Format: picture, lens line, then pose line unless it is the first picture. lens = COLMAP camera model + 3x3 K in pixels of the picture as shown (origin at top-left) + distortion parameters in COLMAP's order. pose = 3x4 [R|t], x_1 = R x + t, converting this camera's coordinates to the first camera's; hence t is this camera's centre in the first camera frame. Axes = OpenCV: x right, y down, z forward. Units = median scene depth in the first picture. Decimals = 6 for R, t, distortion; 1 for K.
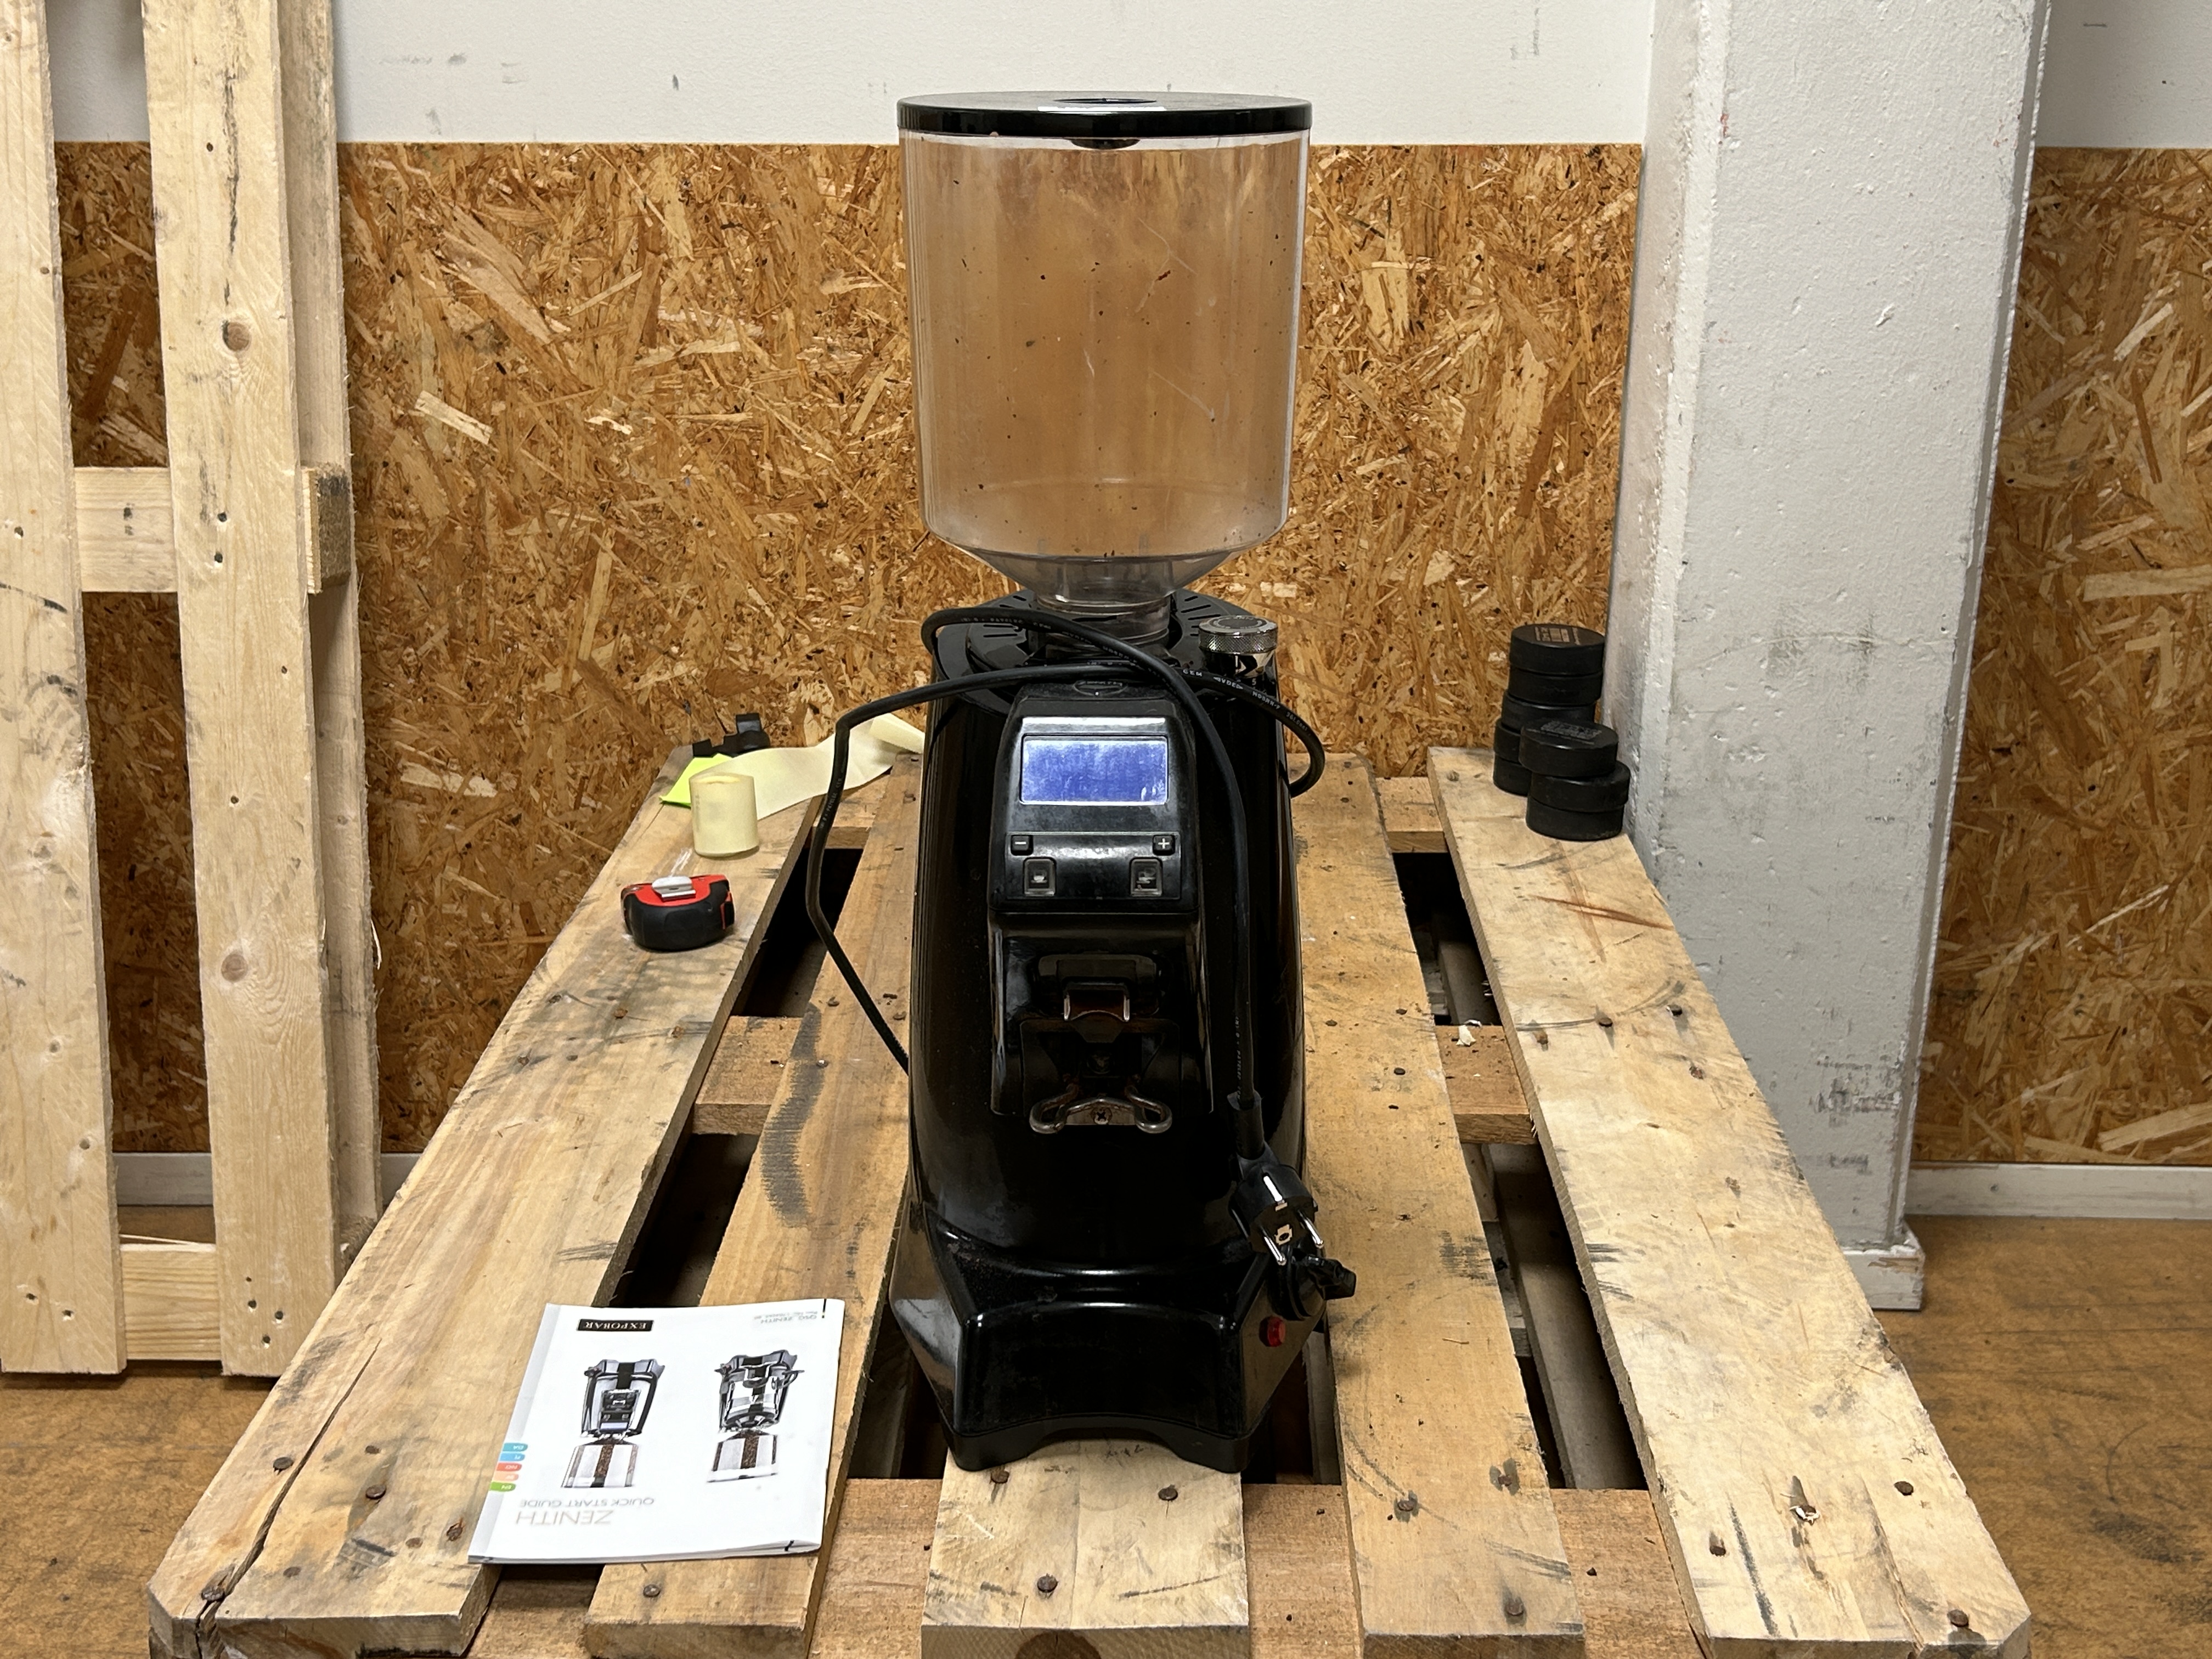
lens RADIAL K [[2440.3, 0, 1098.3], [0, 2440.3, 873.3], [0, 0, 1]] dist [0.218625, -0.802572]
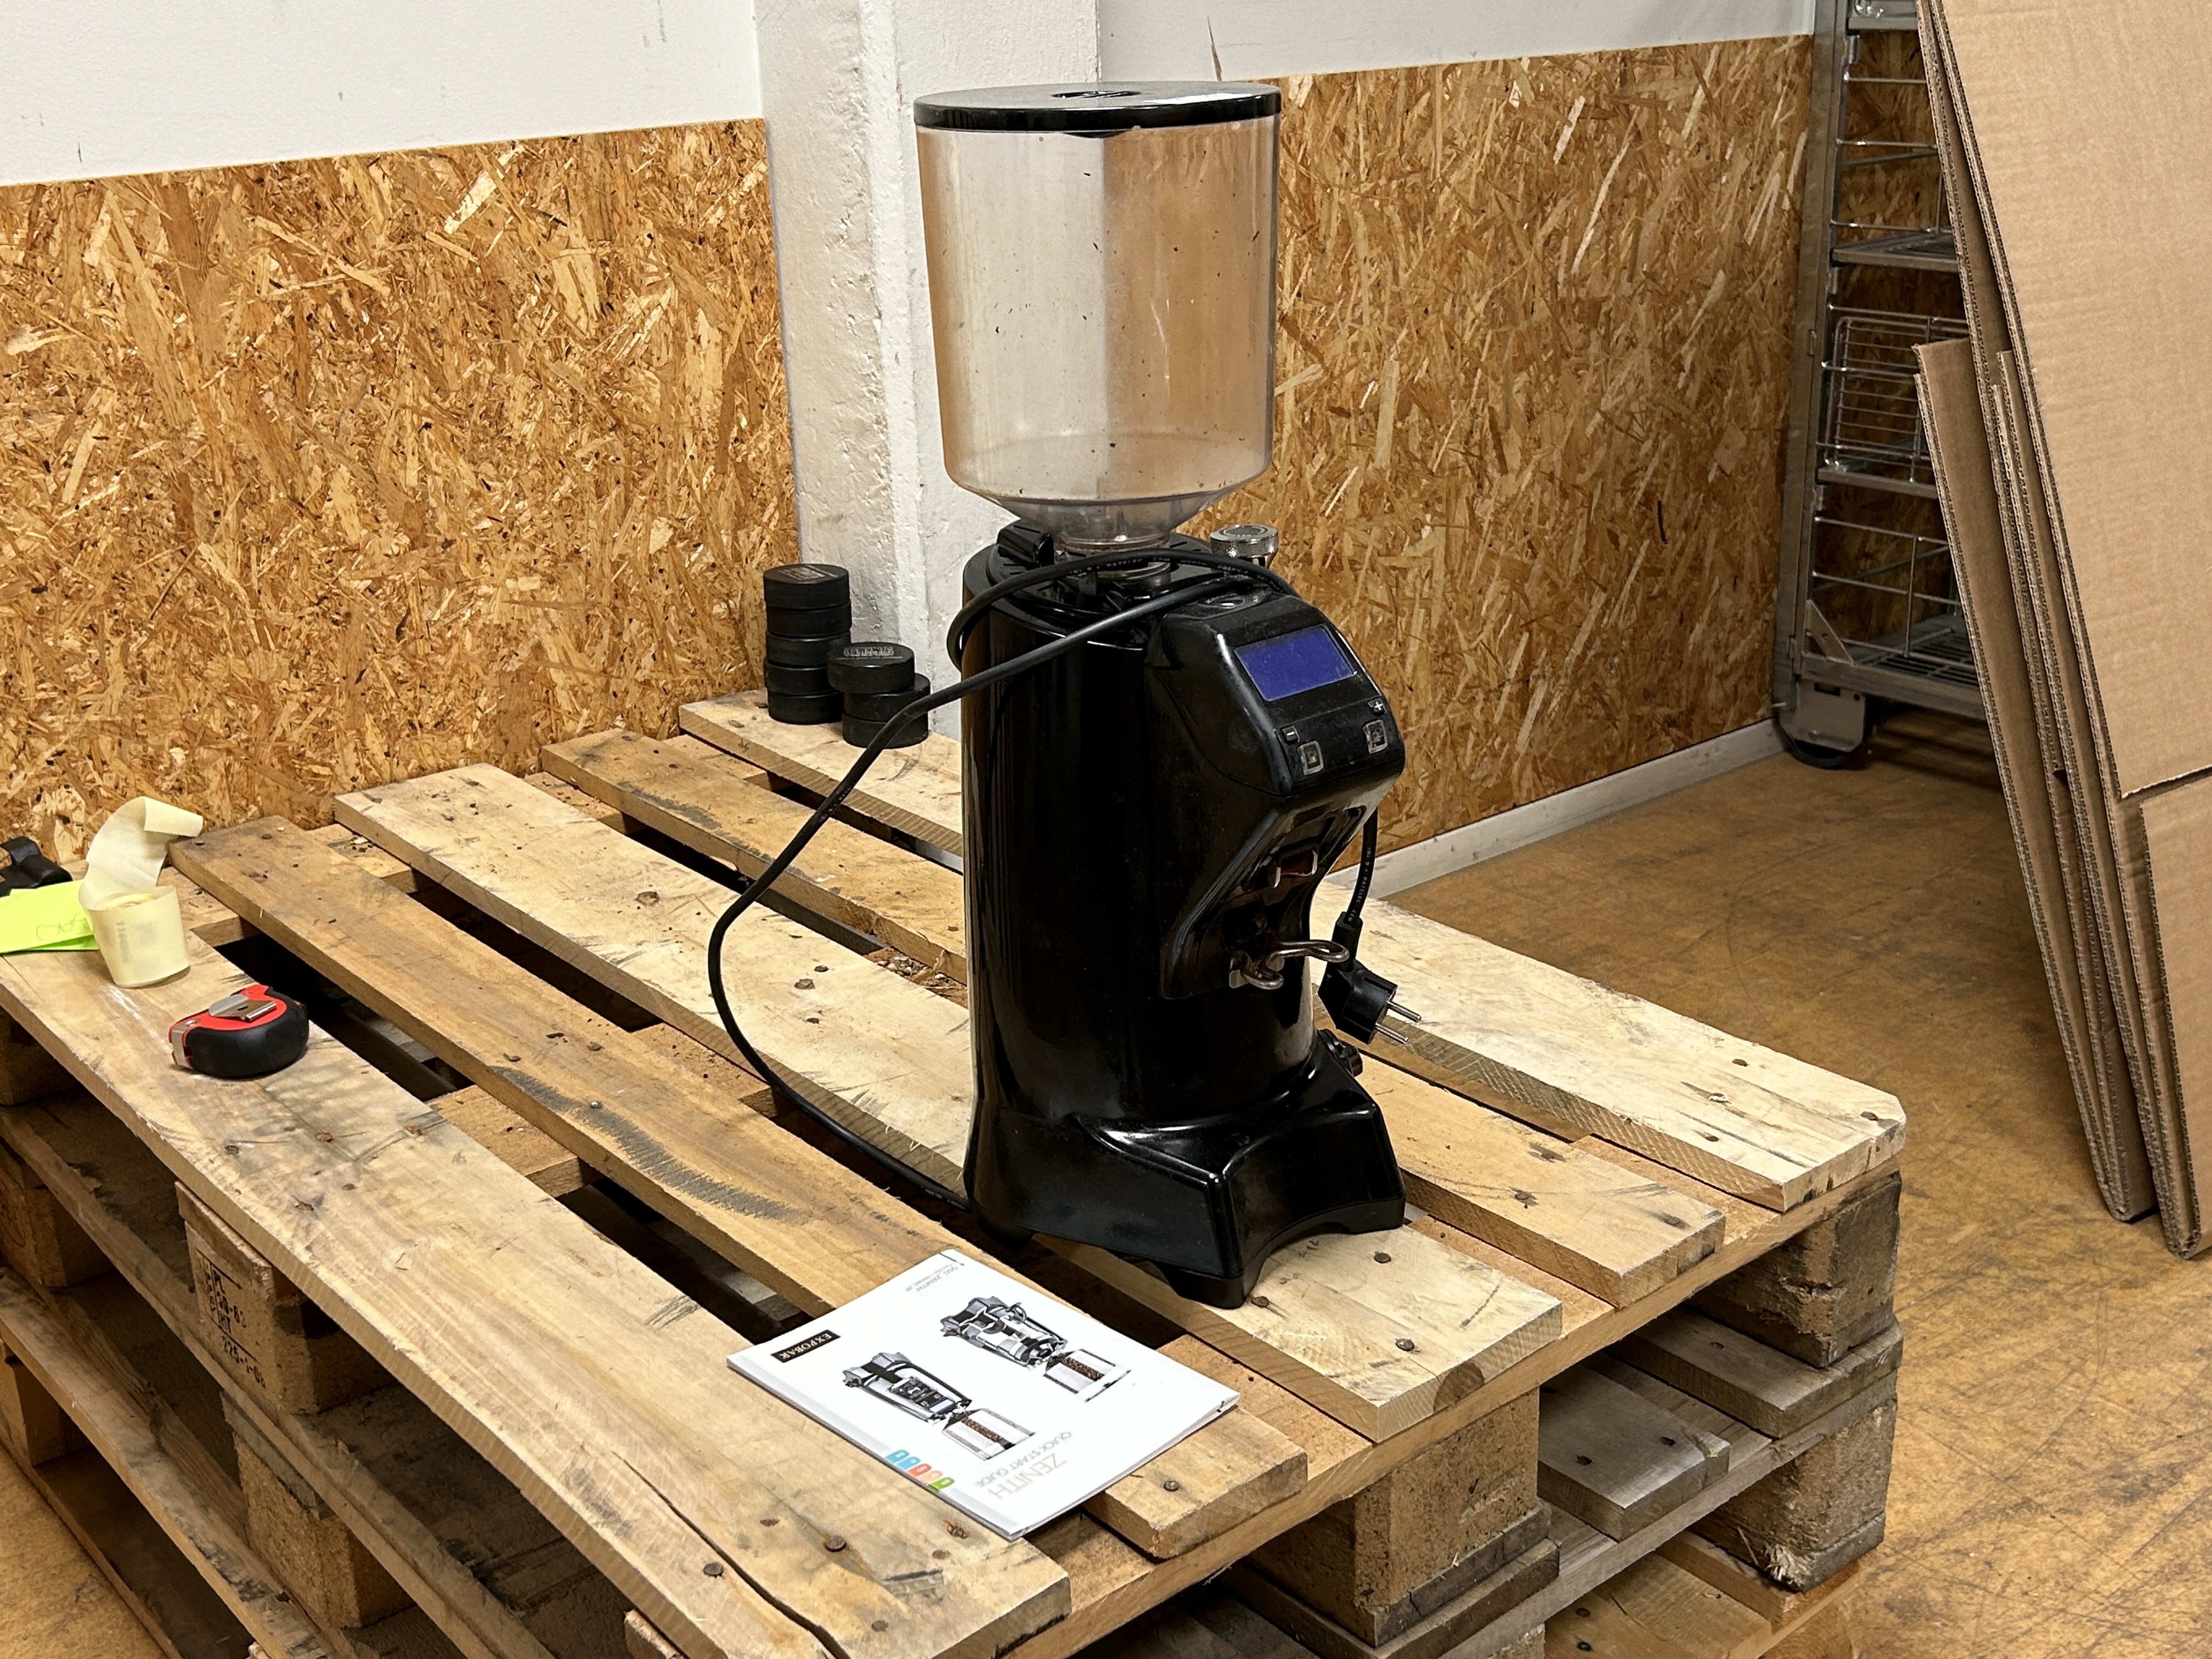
lens RADIAL K [[2454.5, 0, 1112.0], [0, 2454.5, 879.0], [0, 0, 1]] dist [0.102786, -0.274929]
pose [[0.747559, -0.265007, 0.609037, -0.402843], [0.257445, 0.960883, 0.102106, -0.042386], [-0.612272, 0.080463, 0.786542, 0.072825]]
